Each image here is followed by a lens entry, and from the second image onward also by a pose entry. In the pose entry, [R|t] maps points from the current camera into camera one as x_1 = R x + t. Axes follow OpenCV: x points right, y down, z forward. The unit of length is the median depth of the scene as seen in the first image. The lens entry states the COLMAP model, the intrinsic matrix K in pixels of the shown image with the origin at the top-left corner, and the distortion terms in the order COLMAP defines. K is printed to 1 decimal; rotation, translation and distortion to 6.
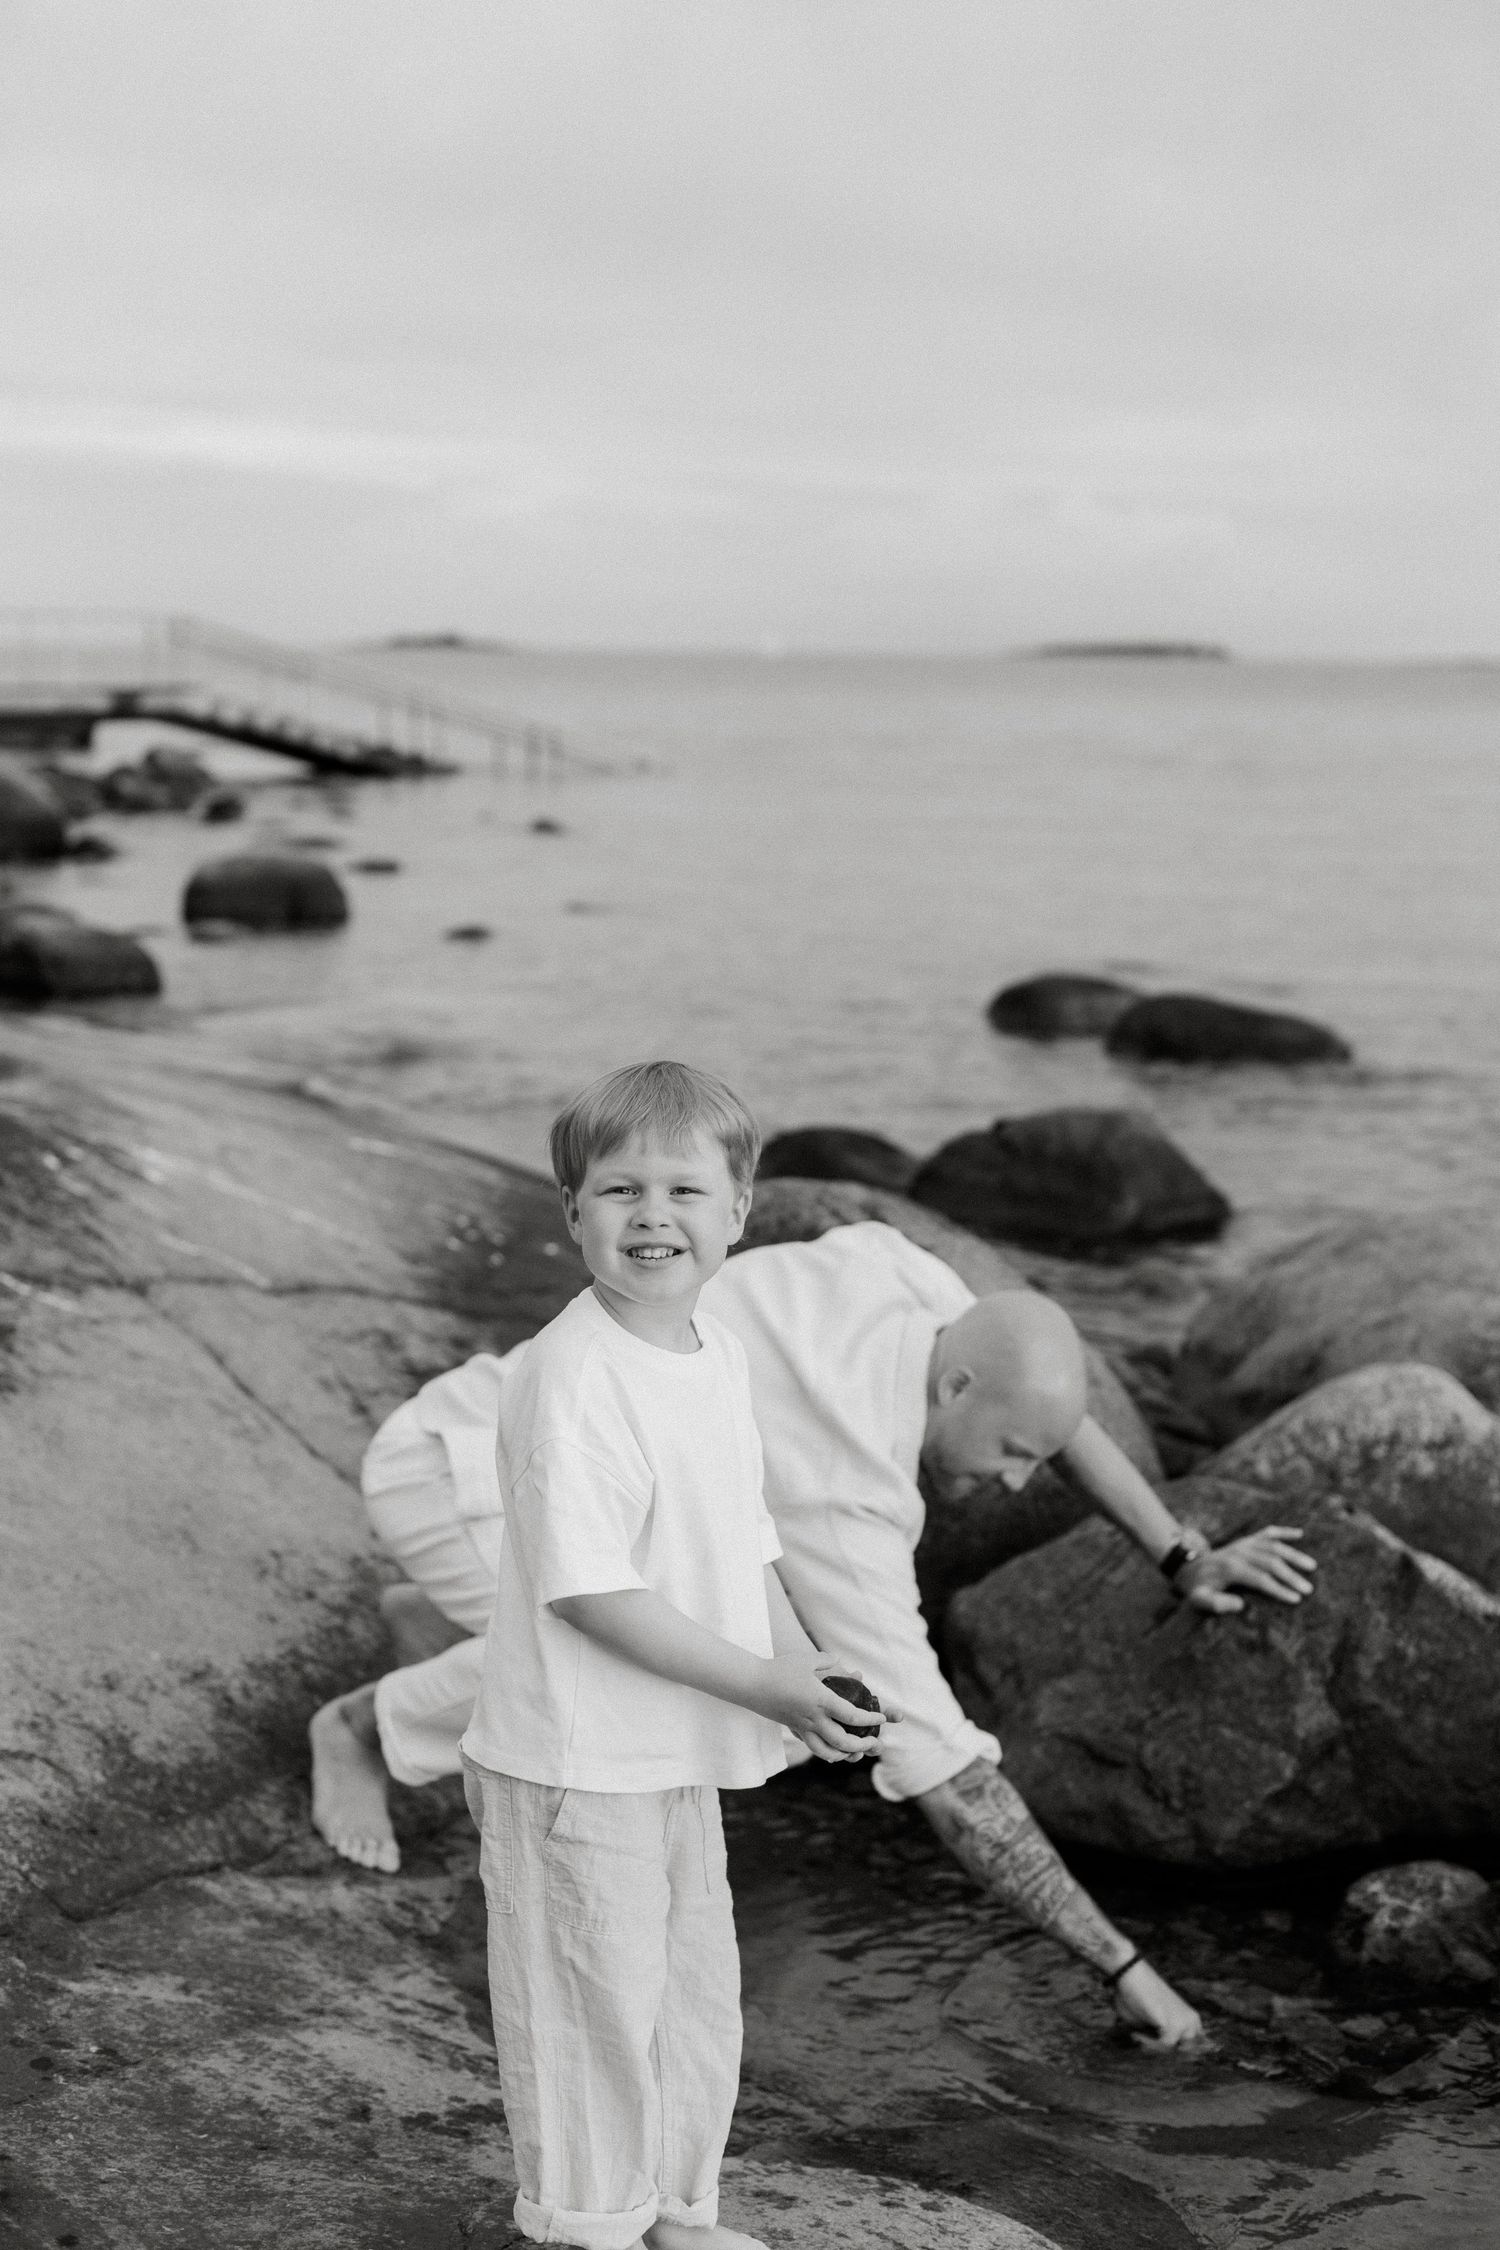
lens RADIAL K [[3360.4, 0, 750.0], [0, 3360.4, 1125.0], [0, 0, 1]] dist [-0.136977, 0.027351]
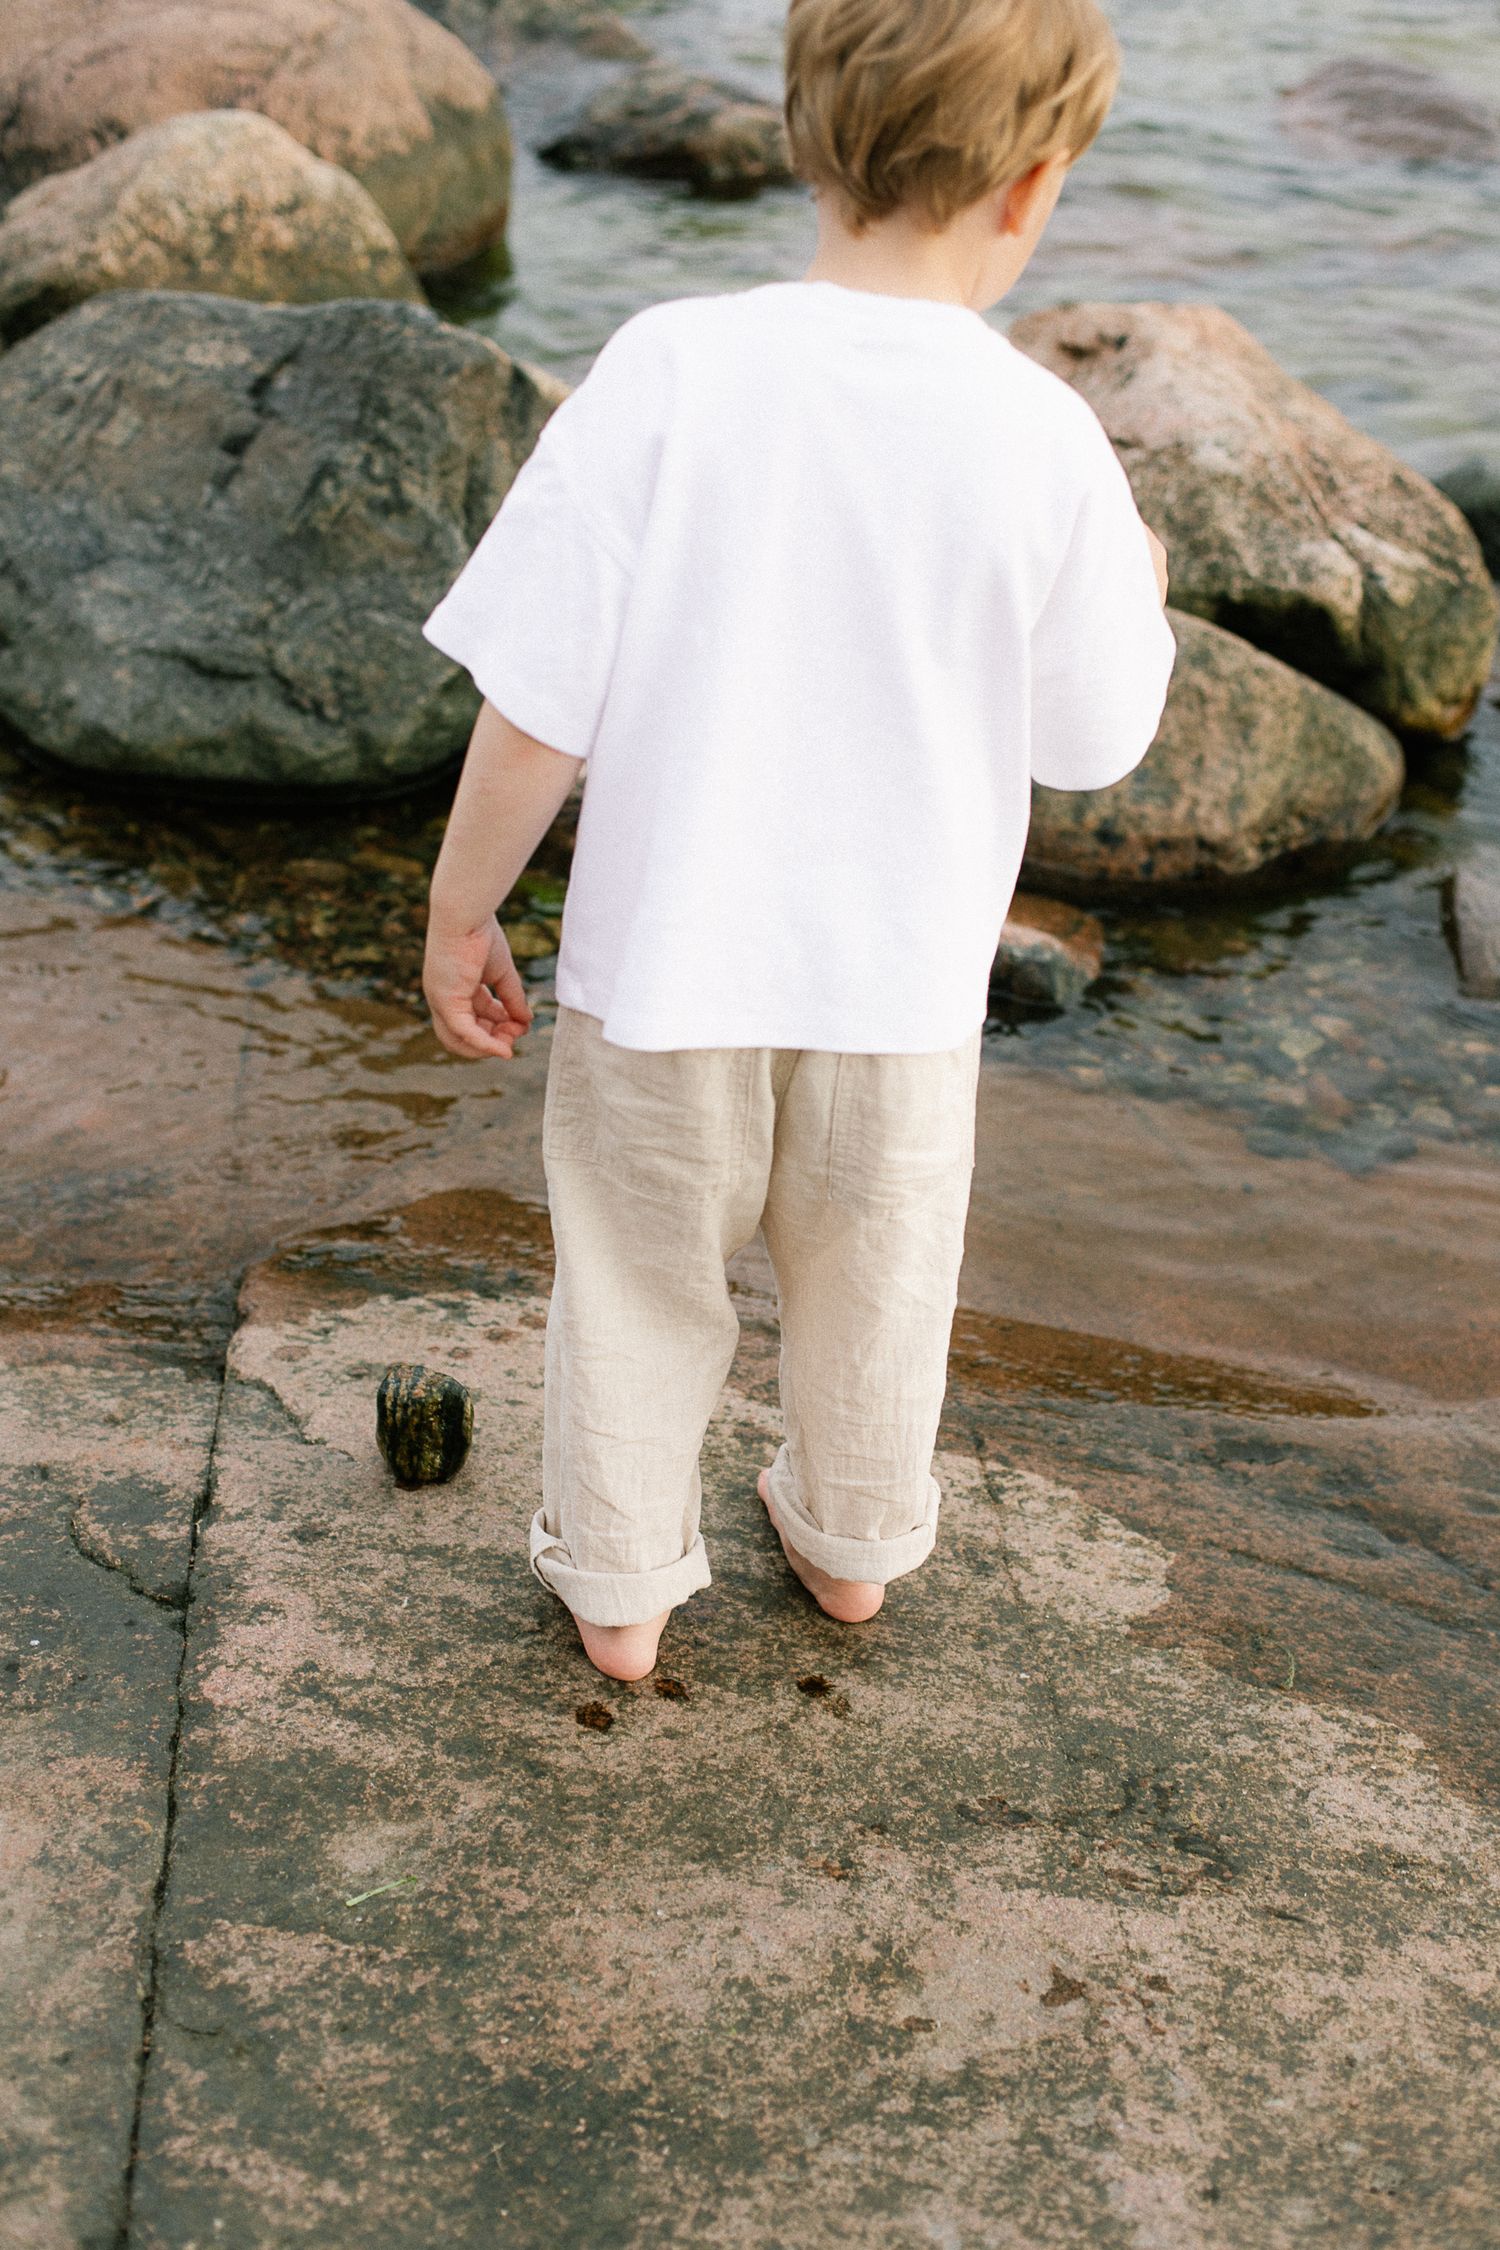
lens RADIAL K [[3270.4, 0, 750.0], [0, 3270.4, 1125.0], [0, 0, 1]] dist [-0.014862, -0.013065]
pose [[0.830776, -0.252424, 0.496077, -0.207804], [0.040200, 0.916137, 0.398845, -0.020493], [-0.555153, -0.311408, 0.771252, 0.282645]]
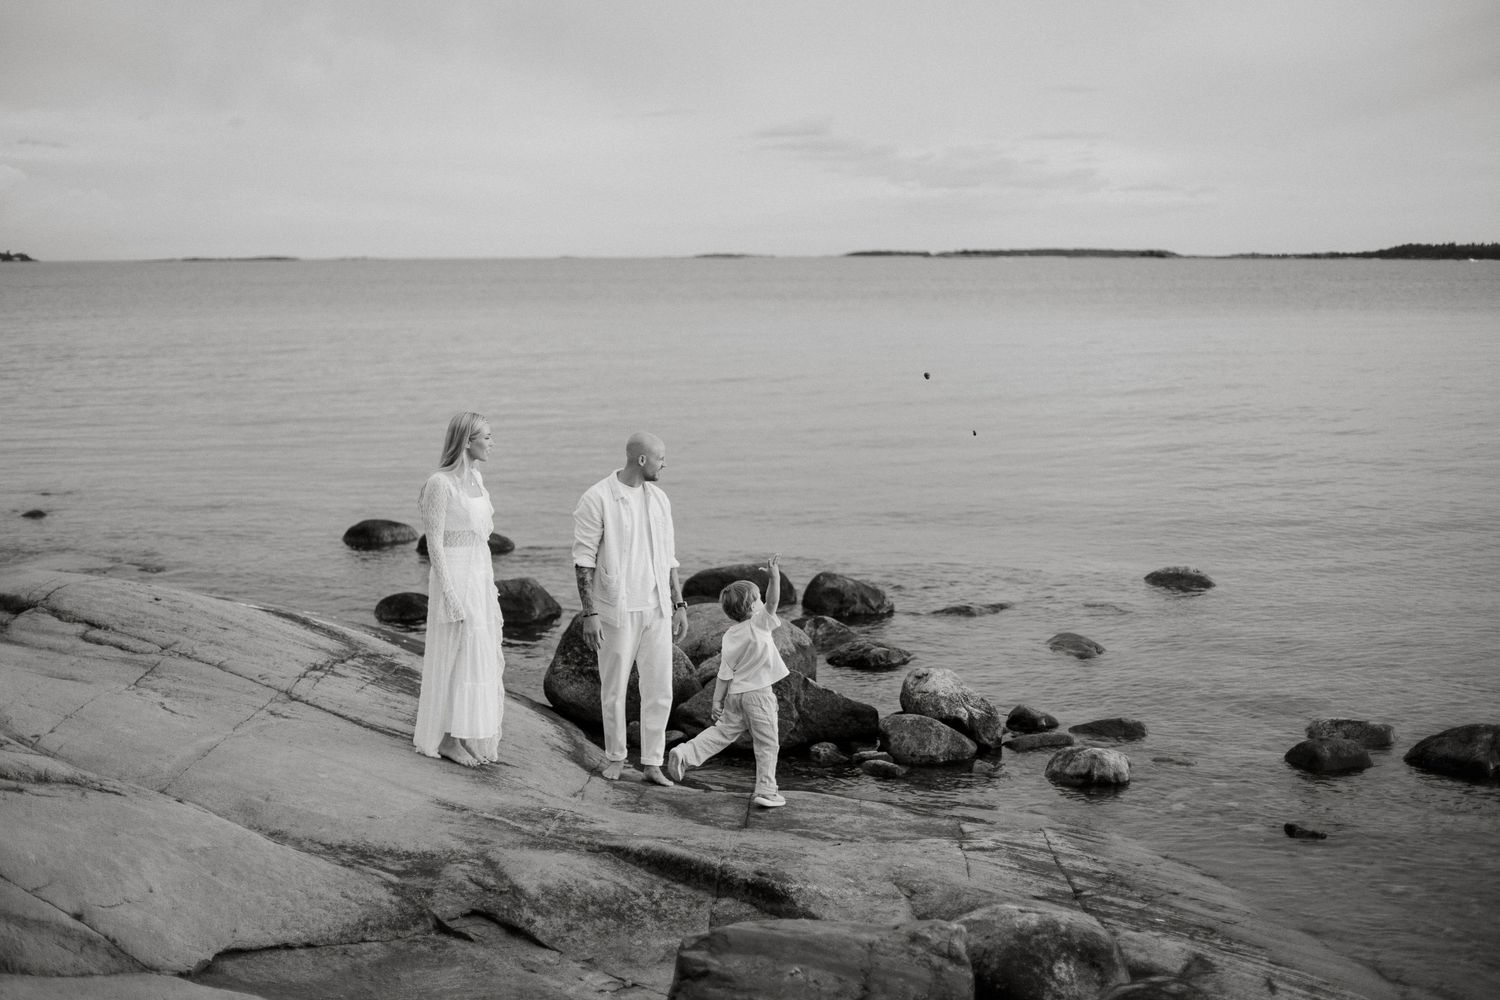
lens RADIAL K [[2174.6, 0, 750.0], [0, 2174.6, 500.0], [0, 0, 1]] dist [-0.136537, 0.060548]
pose [[0.894104, -0.065586, 0.443031, -1.148573], [0.076791, 0.997020, -0.007378, -0.092372], [-0.441227, 0.040617, 0.896476, -1.592949]]
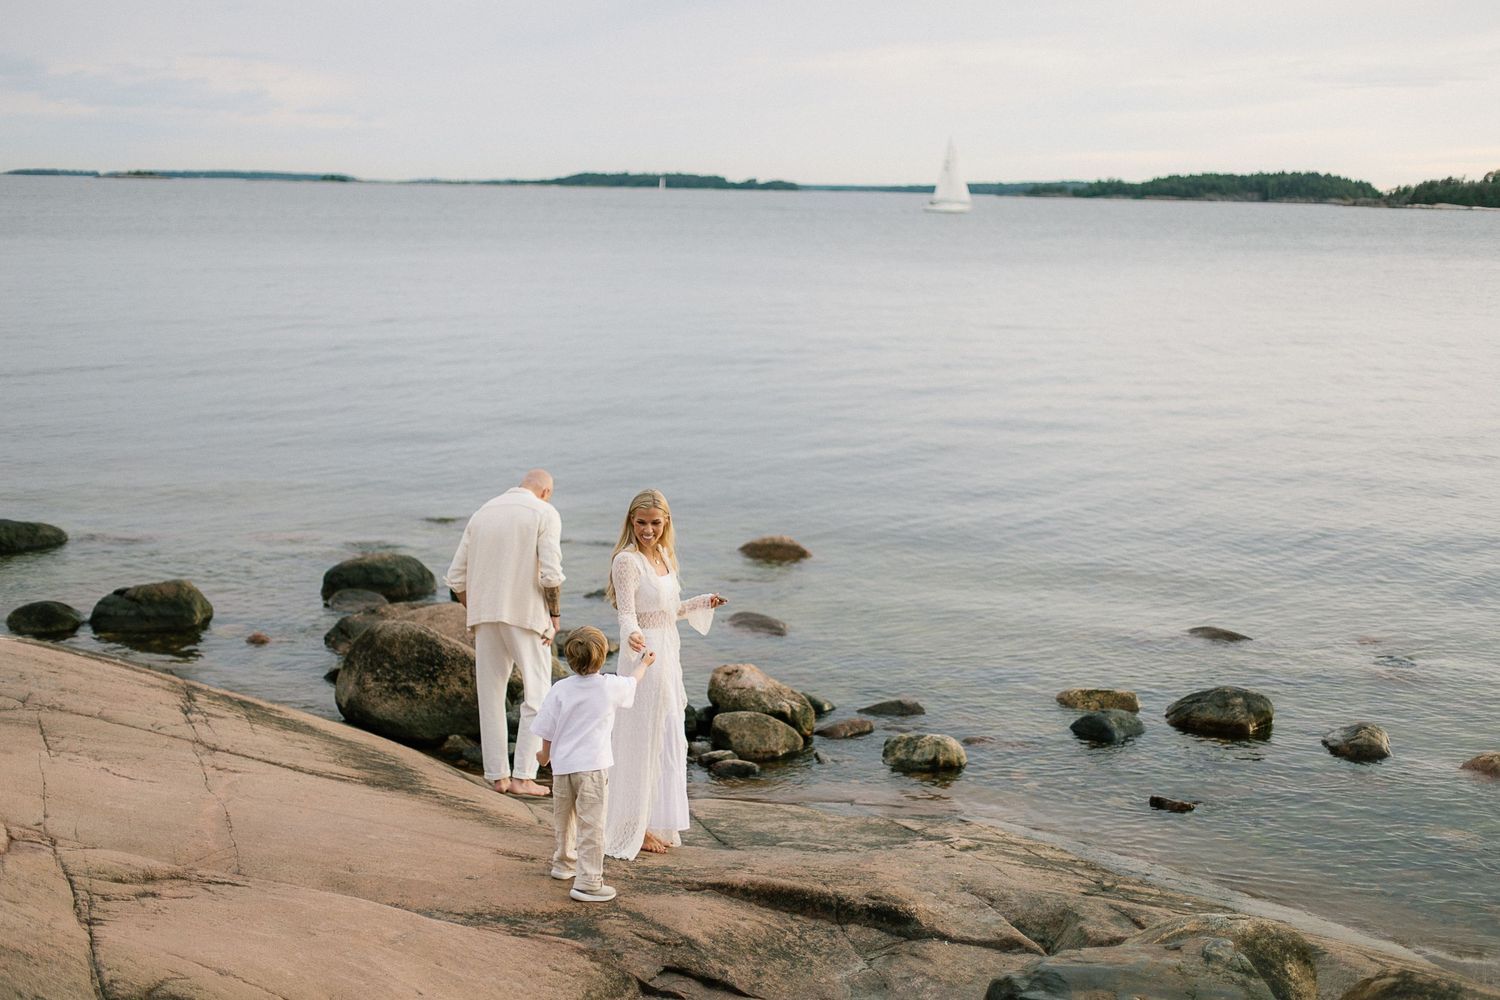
lens RADIAL K [[2157.3, 0, 750.0], [0, 2157.3, 500.0], [0, 0, 1]] dist [0.006563, -0.024629]
pose [[0.669592, -0.107581, 0.734896, -1.851161], [0.094375, 0.993758, 0.059487, -0.280313], [-0.736709, 0.029523, 0.675565, -1.119804]]
